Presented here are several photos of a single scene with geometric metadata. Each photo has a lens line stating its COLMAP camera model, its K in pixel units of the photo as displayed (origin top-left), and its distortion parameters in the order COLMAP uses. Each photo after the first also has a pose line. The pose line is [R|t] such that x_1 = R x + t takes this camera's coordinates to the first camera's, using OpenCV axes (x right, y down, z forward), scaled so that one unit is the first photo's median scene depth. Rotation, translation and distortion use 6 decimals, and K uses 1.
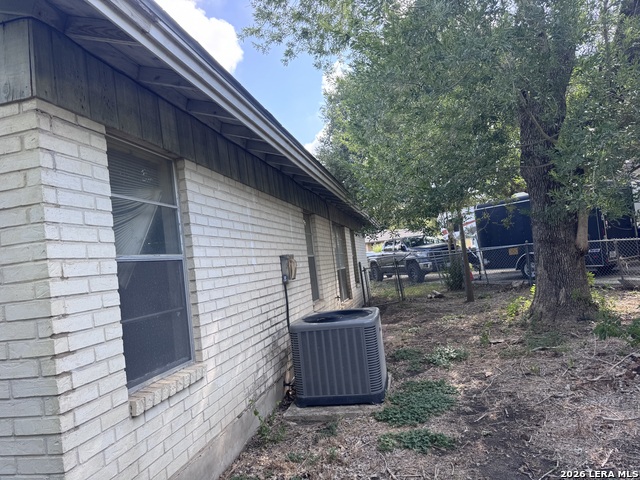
lens RADIAL K [[443.3, 0, 317.0], [0, 443.3, 242.0], [0, 0, 1]] dist [0.044570, -0.052068]
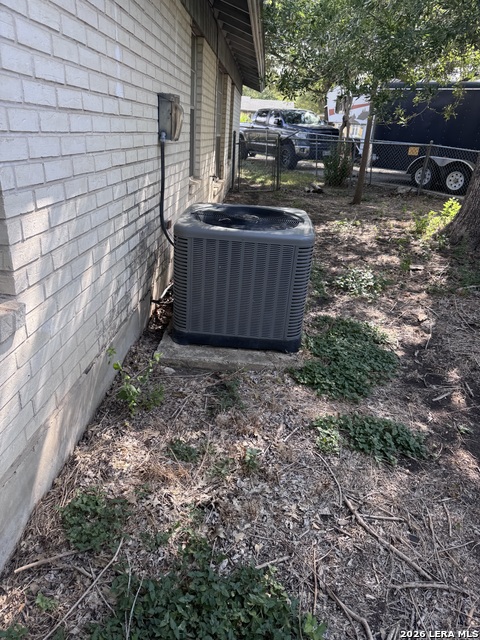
lens RADIAL K [[443.3, 0, 245.9], [0, 443.3, 325.9], [0, 0, 1]] dist [0.044570, -0.052068]
pose [[0.970586, 0.091869, 0.222537, -0.087416], [-0.180907, 0.888196, 0.422351, 0.039357], [-0.158855, -0.450187, 0.878690, 0.383647]]
